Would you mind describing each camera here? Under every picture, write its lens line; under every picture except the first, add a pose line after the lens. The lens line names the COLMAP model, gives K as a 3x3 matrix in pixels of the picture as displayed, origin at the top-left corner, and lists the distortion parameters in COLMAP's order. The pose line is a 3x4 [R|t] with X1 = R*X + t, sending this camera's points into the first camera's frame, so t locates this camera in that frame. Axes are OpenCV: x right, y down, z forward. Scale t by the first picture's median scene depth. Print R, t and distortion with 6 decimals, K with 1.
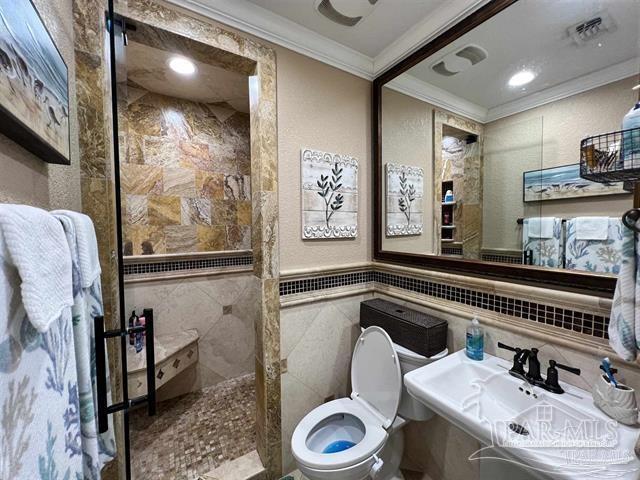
lens RADIAL K [[257.3, 0, 320.2], [0, 257.3, 239.7], [0, 0, 1]] dist [-0.005003, 0.000760]
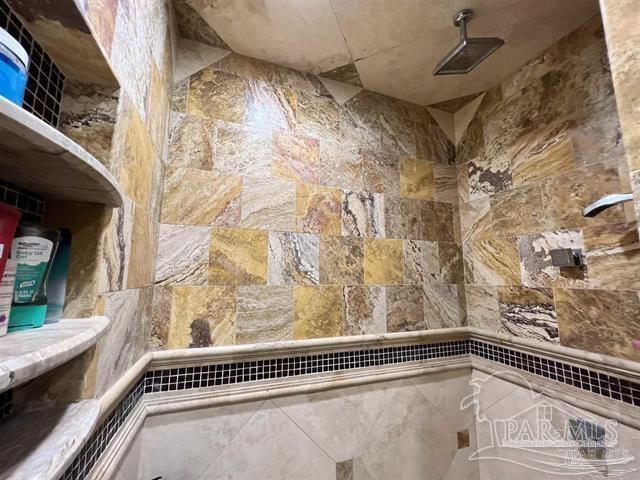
lens RADIAL K [[257.3, 0, 319.9], [0, 257.3, 240.9], [0, 0, 1]] dist [-0.005003, 0.000760]
pose [[0.976724, -0.031855, -0.212122, -0.326723], [-0.014184, 0.977156, -0.212051, -0.034964], [0.214031, 0.210124, 0.953959, 0.518830]]
